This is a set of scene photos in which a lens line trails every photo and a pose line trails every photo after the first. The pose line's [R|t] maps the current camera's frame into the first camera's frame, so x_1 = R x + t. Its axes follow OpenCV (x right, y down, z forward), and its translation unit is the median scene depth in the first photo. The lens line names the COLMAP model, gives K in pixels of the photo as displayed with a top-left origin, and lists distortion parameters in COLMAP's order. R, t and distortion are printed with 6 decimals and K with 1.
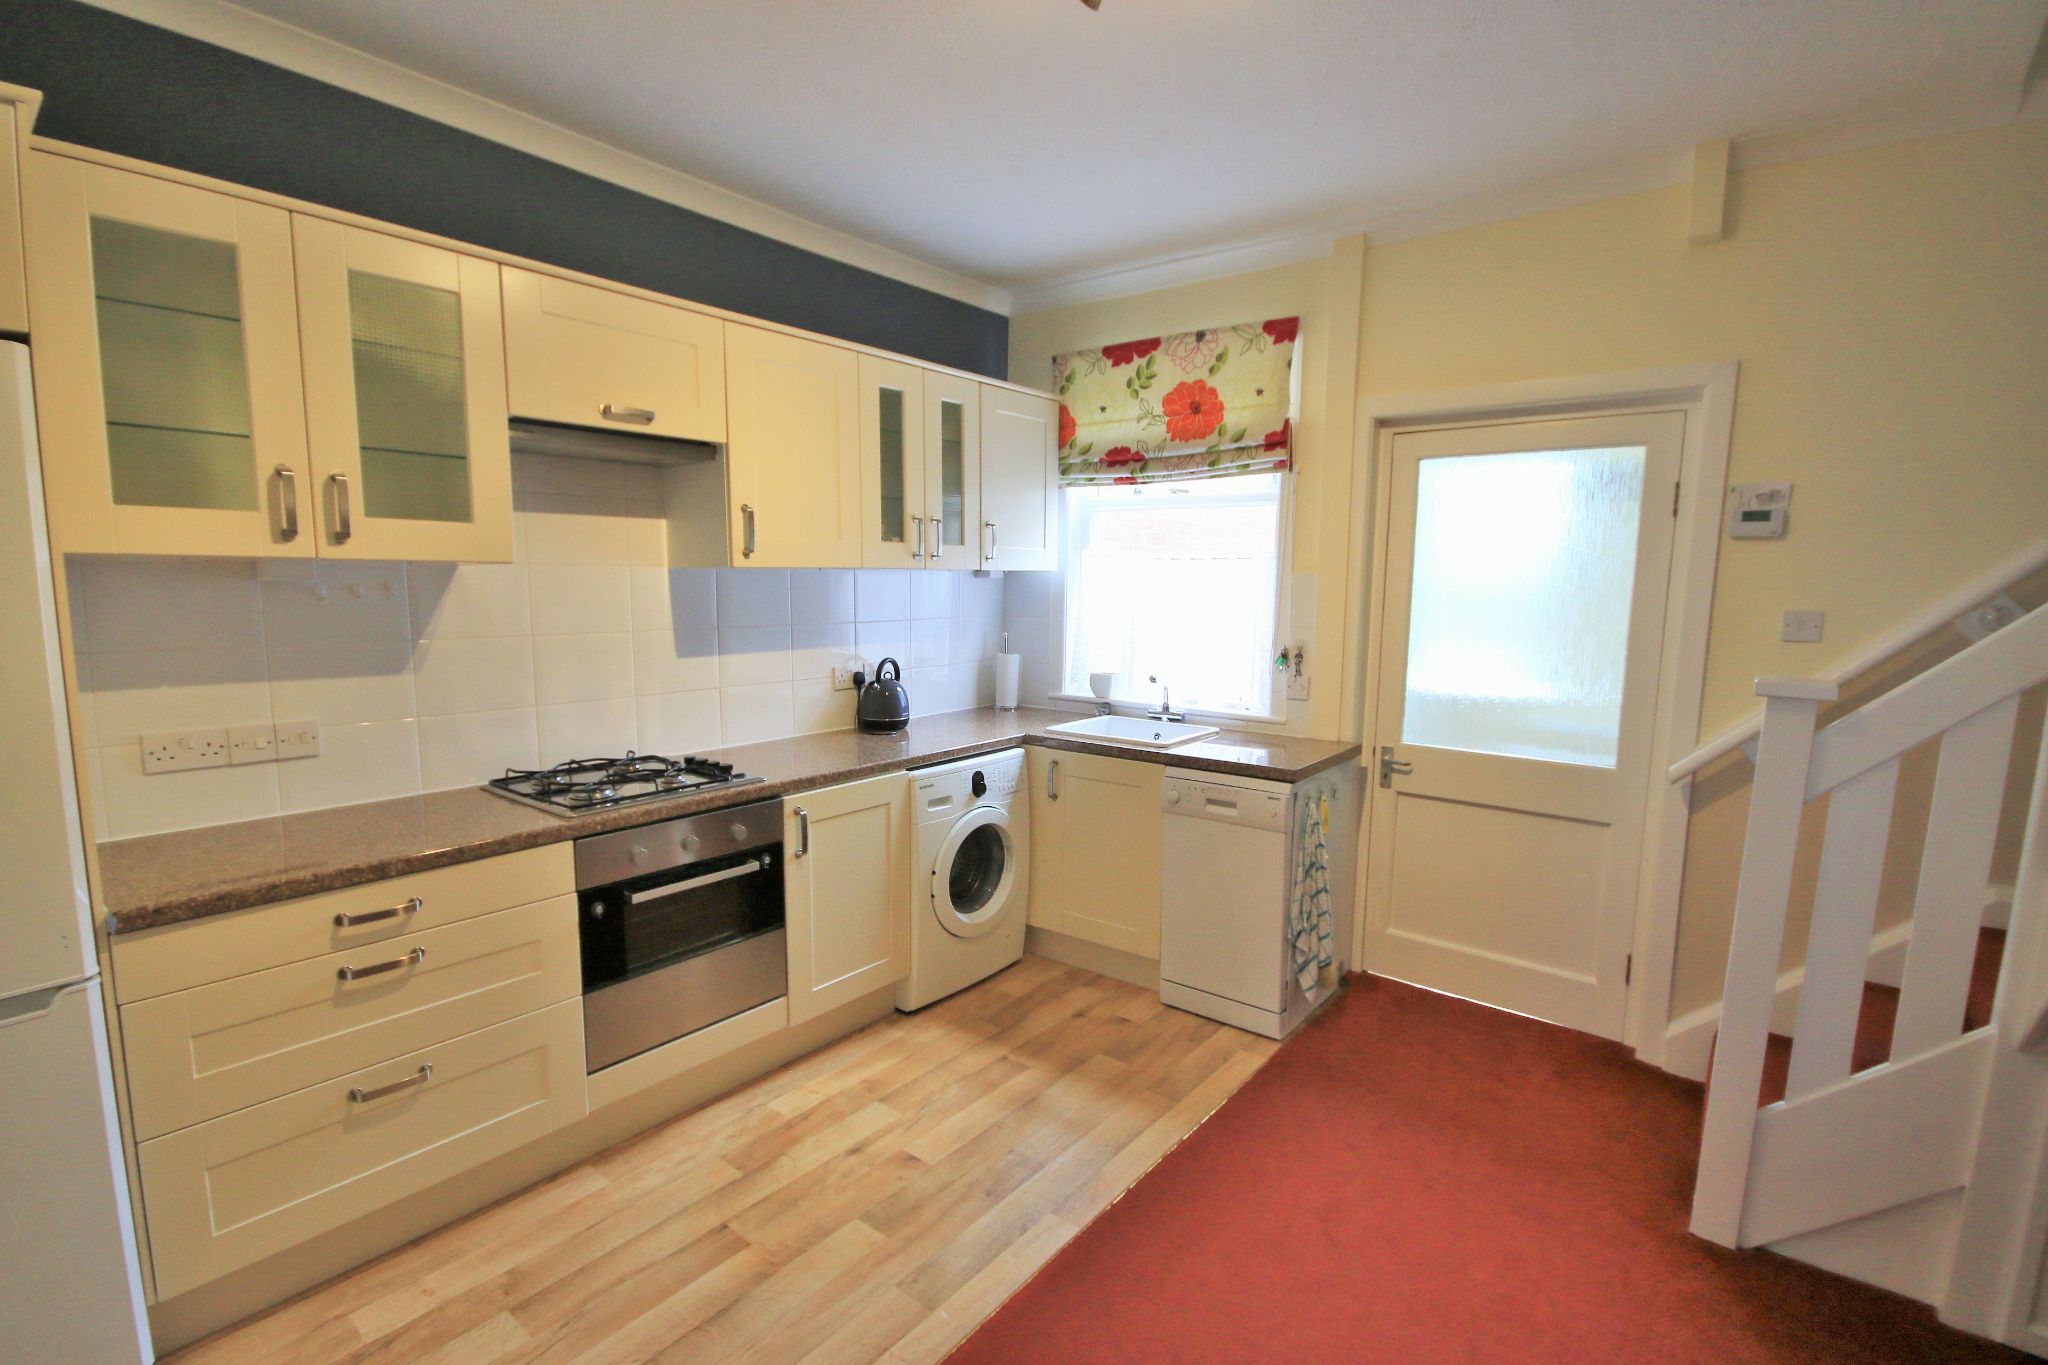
lens RADIAL K [[918.2, 0, 1021.2], [0, 918.2, 693.2], [0, 0, 1]] dist [0.001199, -0.005398]
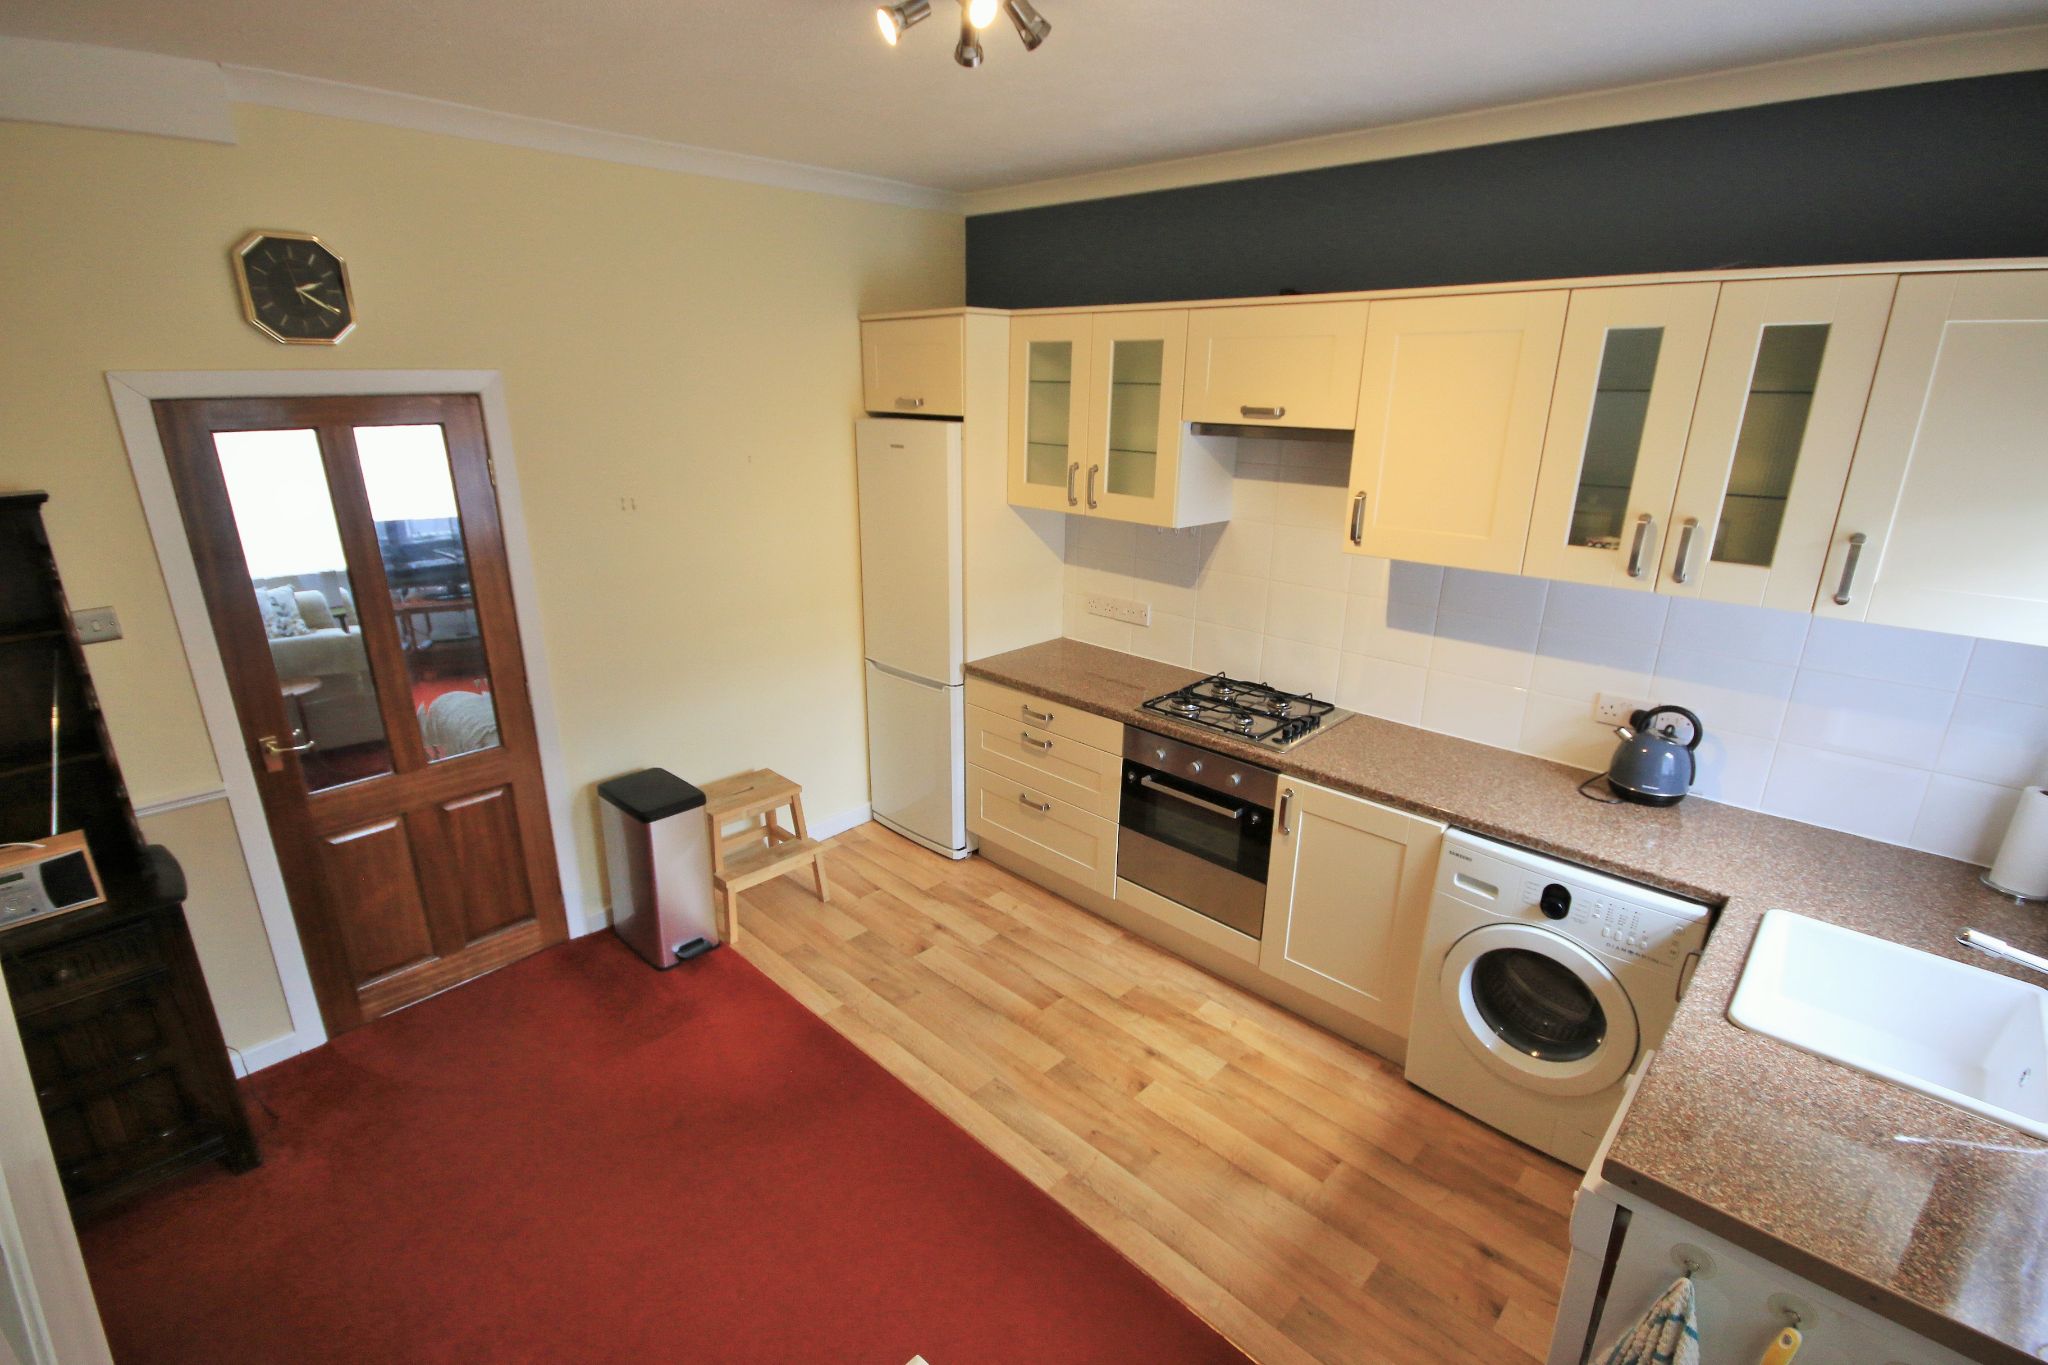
lens RADIAL K [[943.0, 0, 1017.8], [0, 943.0, 690.9], [0, 0, 1]] dist [0.001385, 0.000139]
pose [[-0.081410, 0.307557, -0.948041, 0.815396], [-0.133397, 0.939277, 0.316170, -0.297548], [0.987713, 0.152205, -0.035439, 0.761762]]
